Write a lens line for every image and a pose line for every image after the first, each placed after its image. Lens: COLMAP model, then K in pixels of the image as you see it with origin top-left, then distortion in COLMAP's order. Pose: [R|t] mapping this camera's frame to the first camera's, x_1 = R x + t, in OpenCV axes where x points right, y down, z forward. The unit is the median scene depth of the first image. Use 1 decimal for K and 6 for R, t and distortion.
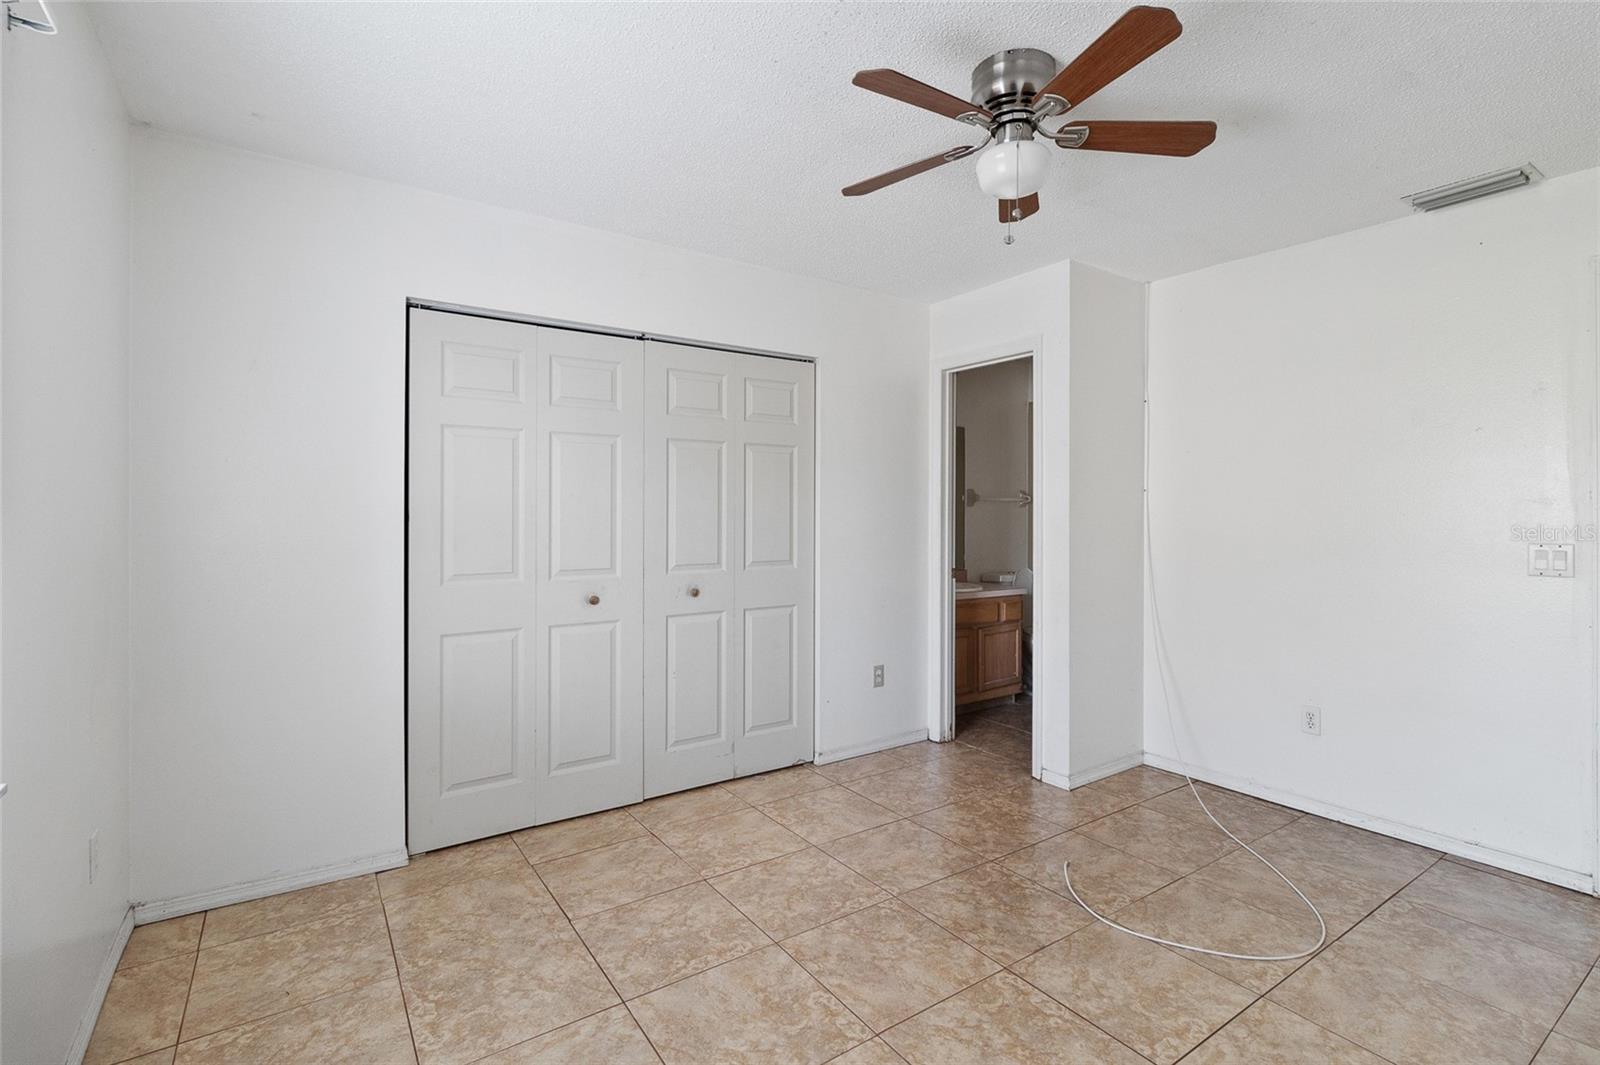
lens RADIAL K [[745.2, 0, 805.5], [0, 745.2, 518.0], [0, 0, 1]] dist [0.002259, -0.000780]
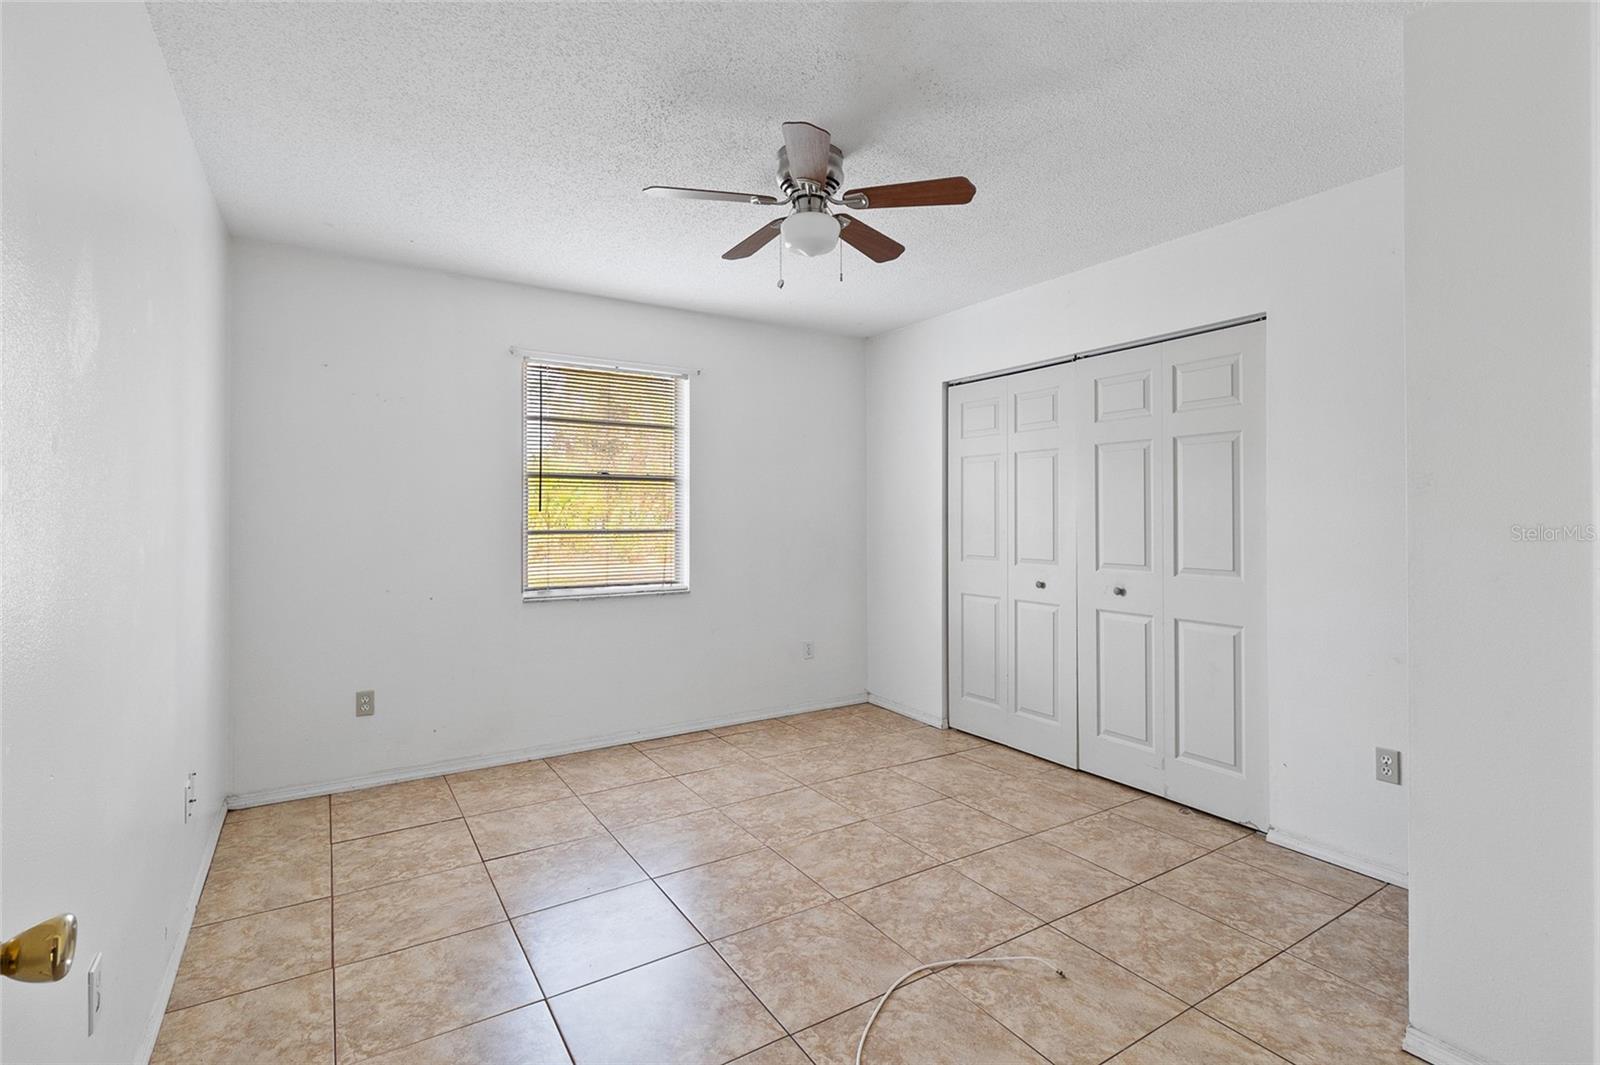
lens RADIAL K [[745.2, 0, 804.5], [0, 745.2, 526.4], [0, 0, 1]] dist [0.002259, -0.000780]
pose [[-0.033083, 0.018765, -0.999276, 1.001350], [-0.003611, 0.999815, 0.018894, -0.008452], [0.999446, 0.004233, -0.033009, 0.681092]]
